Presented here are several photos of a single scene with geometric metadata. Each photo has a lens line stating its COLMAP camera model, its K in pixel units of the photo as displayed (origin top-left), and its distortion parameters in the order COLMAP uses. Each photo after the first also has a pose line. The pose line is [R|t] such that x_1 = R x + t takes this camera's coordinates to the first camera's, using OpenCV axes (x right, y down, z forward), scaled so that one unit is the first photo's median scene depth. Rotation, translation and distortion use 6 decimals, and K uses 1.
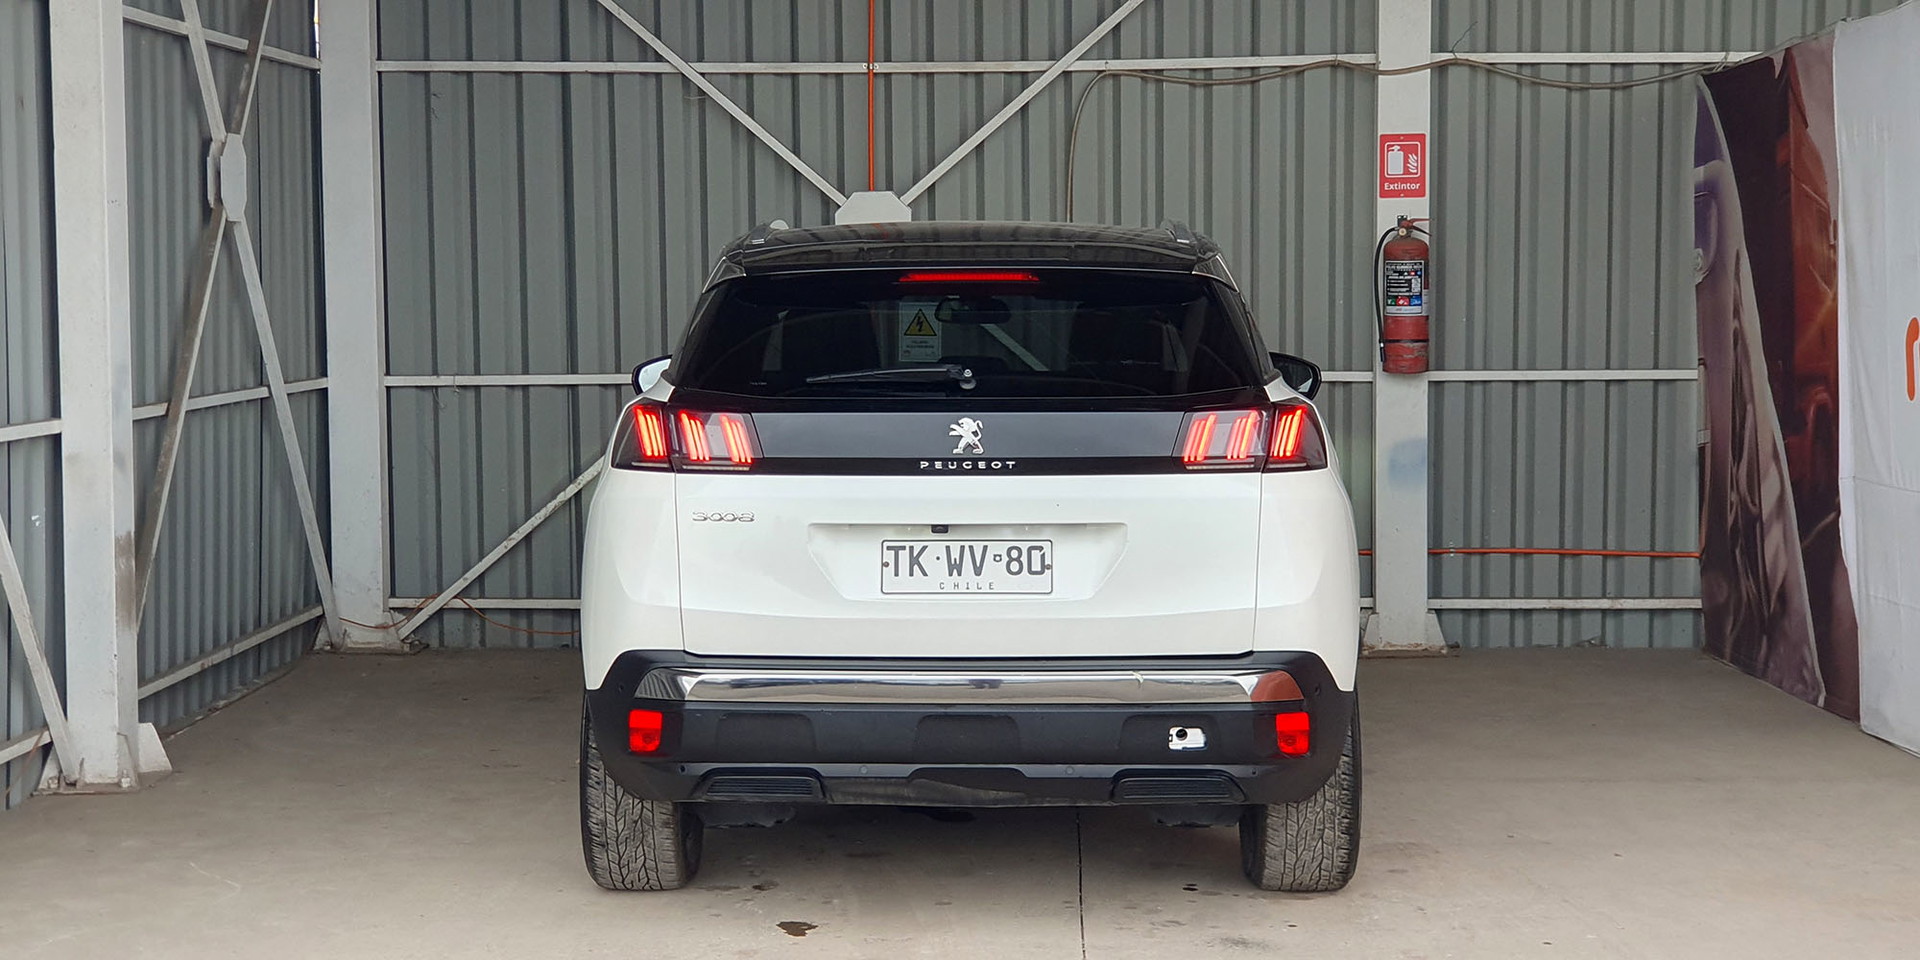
lens RADIAL K [[2849.8, 0, 968.9], [0, 2849.8, 526.5], [0, 0, 1]] dist [0.313313, -2.285805]
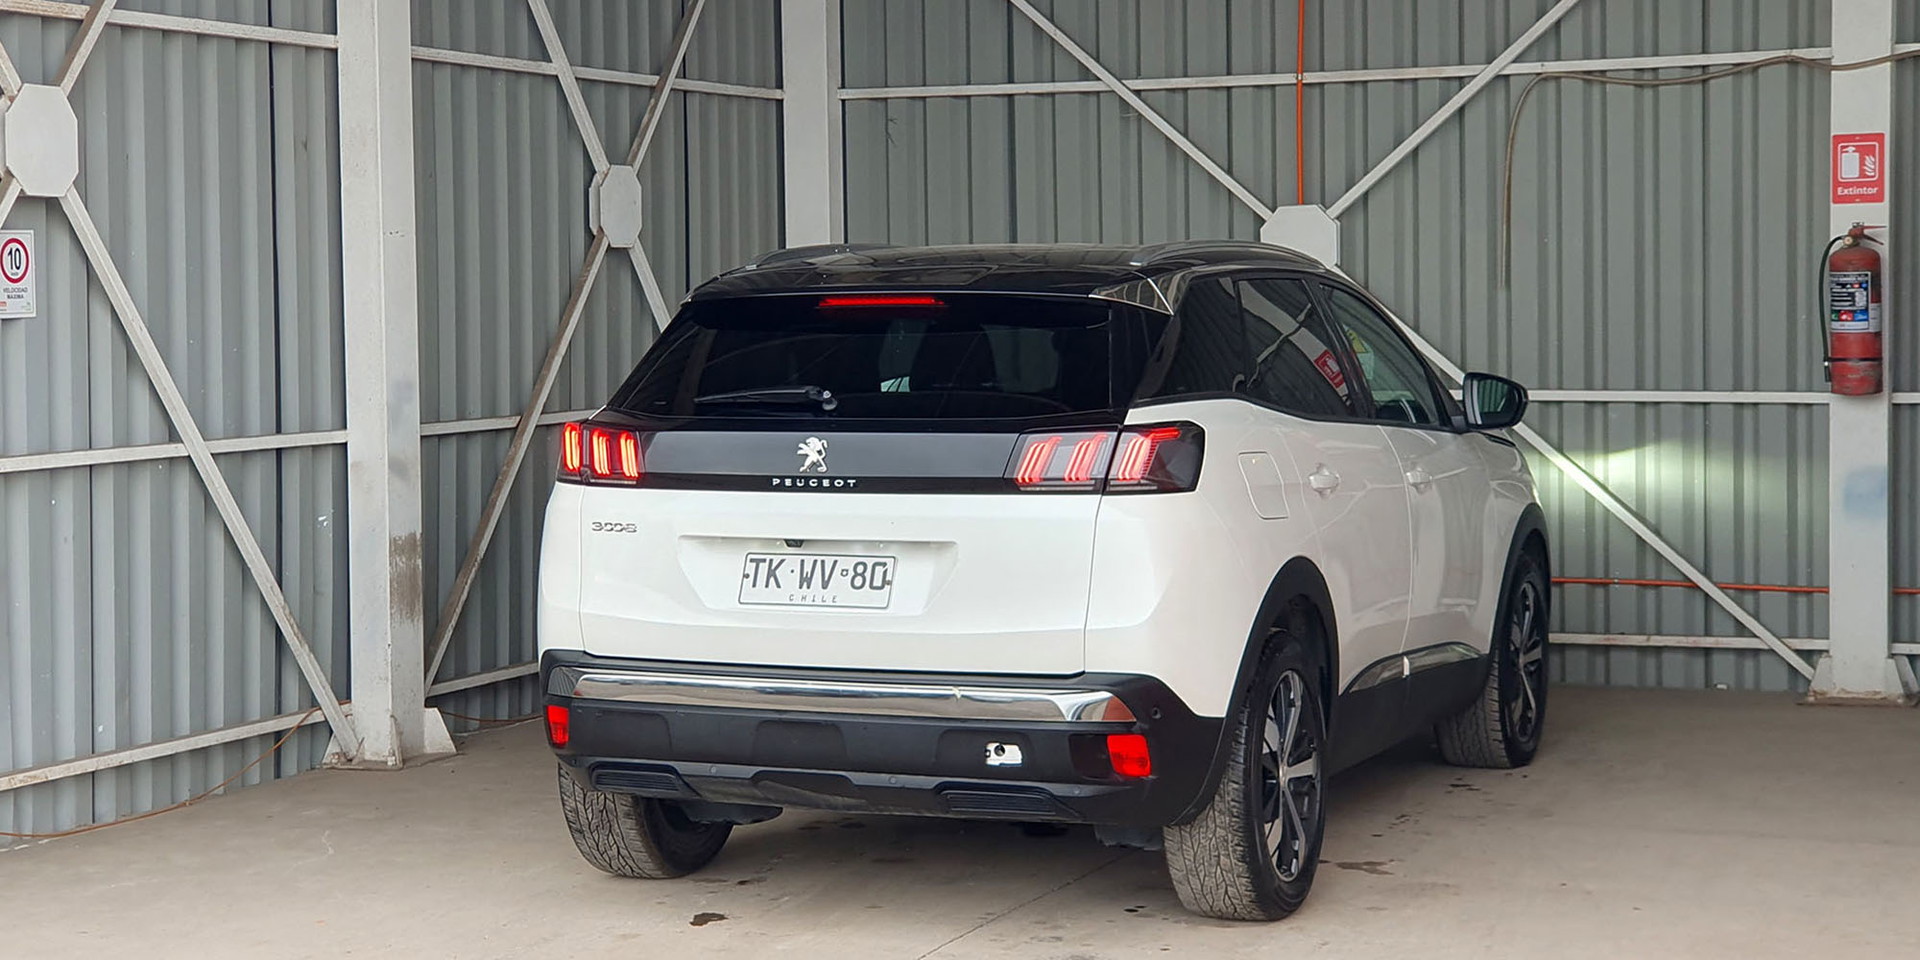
lens RADIAL K [[3049.7, 0, 953.4], [0, 3049.7, 539.3], [0, 0, 1]] dist [0.107833, -0.713543]
pose [[0.932529, 0.023111, -0.360356, 0.239097], [-0.024181, 0.999706, 0.001539, -0.001998], [0.360286, 0.007279, 0.932814, -0.011849]]
